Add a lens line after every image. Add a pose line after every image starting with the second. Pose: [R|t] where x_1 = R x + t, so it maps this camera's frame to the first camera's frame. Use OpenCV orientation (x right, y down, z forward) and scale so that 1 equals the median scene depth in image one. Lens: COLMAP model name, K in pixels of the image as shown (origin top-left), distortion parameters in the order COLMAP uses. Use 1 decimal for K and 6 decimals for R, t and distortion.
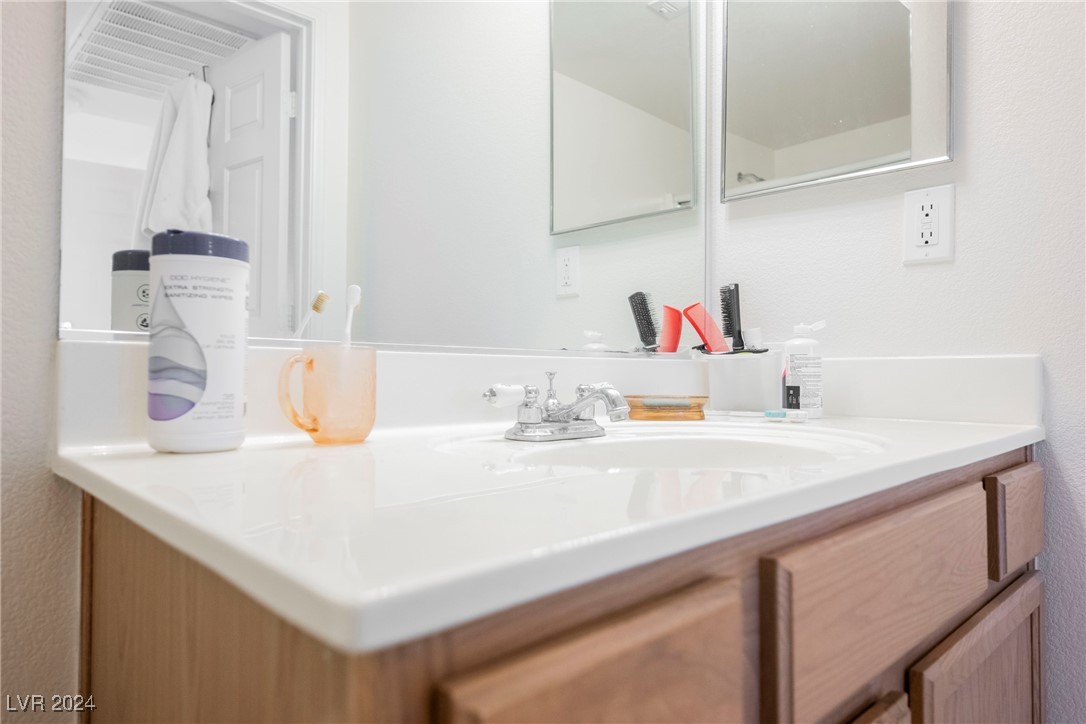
lens RADIAL K [[703.0, 0, 543.2], [0, 703.0, 363.4], [0, 0, 1]] dist [0.000896, -0.000349]
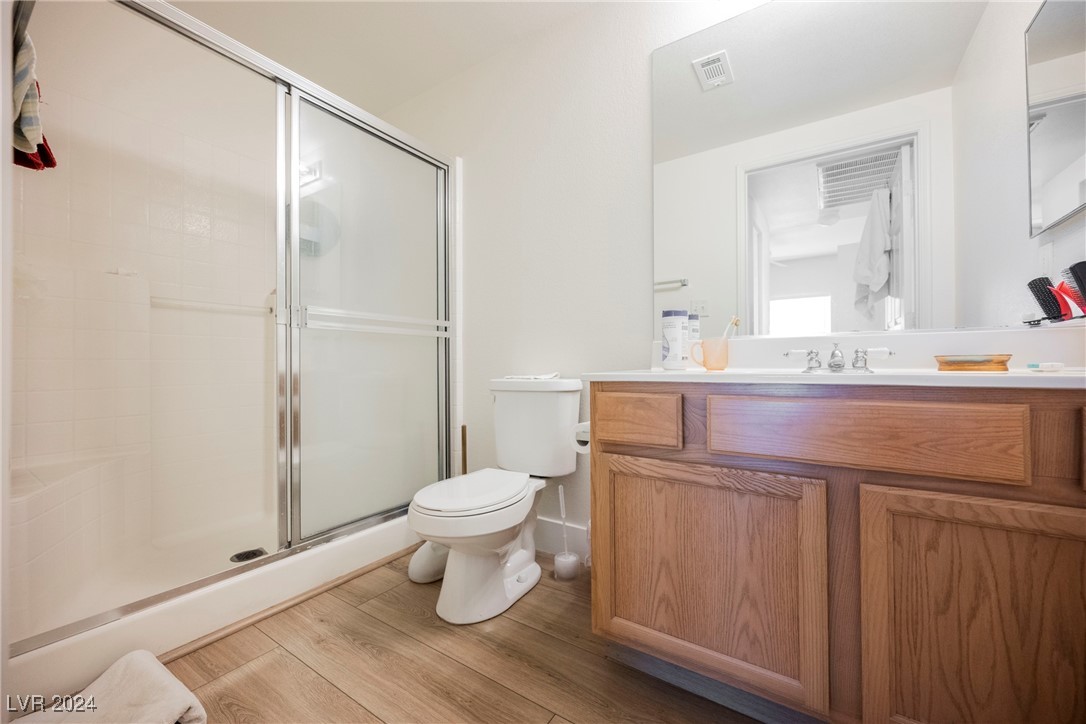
lens RADIAL K [[431.0, 0, 543.7], [0, 431.0, 362.0], [0, 0, 1]] dist [-0.002354, 0.000063]
pose [[0.207231, -0.014756, -0.978181, 1.125613], [0.021619, 0.999711, -0.010500, 0.065977], [0.978053, -0.018971, 0.207491, -0.094636]]
